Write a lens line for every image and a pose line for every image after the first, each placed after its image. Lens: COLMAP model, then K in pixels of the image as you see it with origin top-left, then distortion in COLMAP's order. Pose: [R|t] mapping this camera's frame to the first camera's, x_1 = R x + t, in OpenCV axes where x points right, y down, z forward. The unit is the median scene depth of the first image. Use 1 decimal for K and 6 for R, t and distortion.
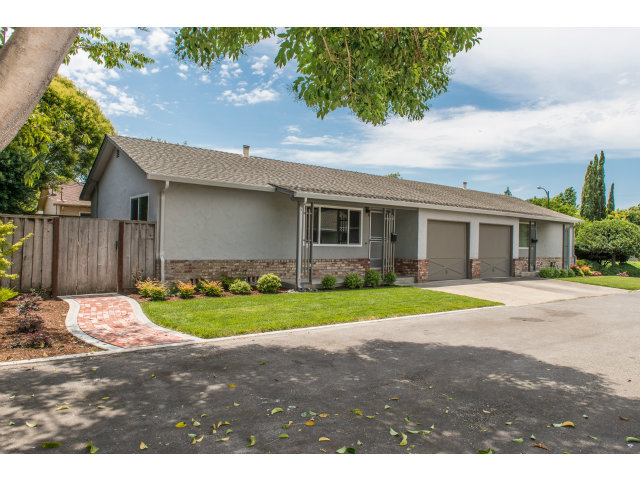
lens RADIAL K [[341.4, 0, 316.9], [0, 341.4, 231.2], [0, 0, 1]] dist [-0.022793, -0.000321]
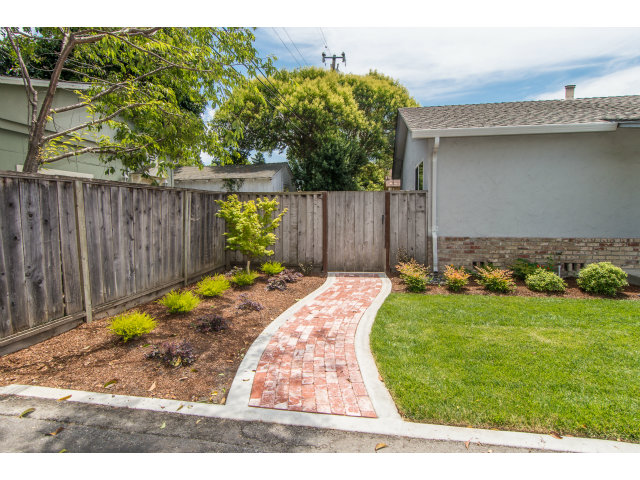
lens RADIAL K [[341.4, 0, 316.9], [0, 341.4, 231.2], [0, 0, 1]] dist [-0.022793, -0.000321]
pose [[0.653907, 0.014042, -0.756445, -0.022648], [0.047785, 0.997065, 0.059815, 0.009227], [0.755065, -0.075260, 0.651316, 0.254525]]
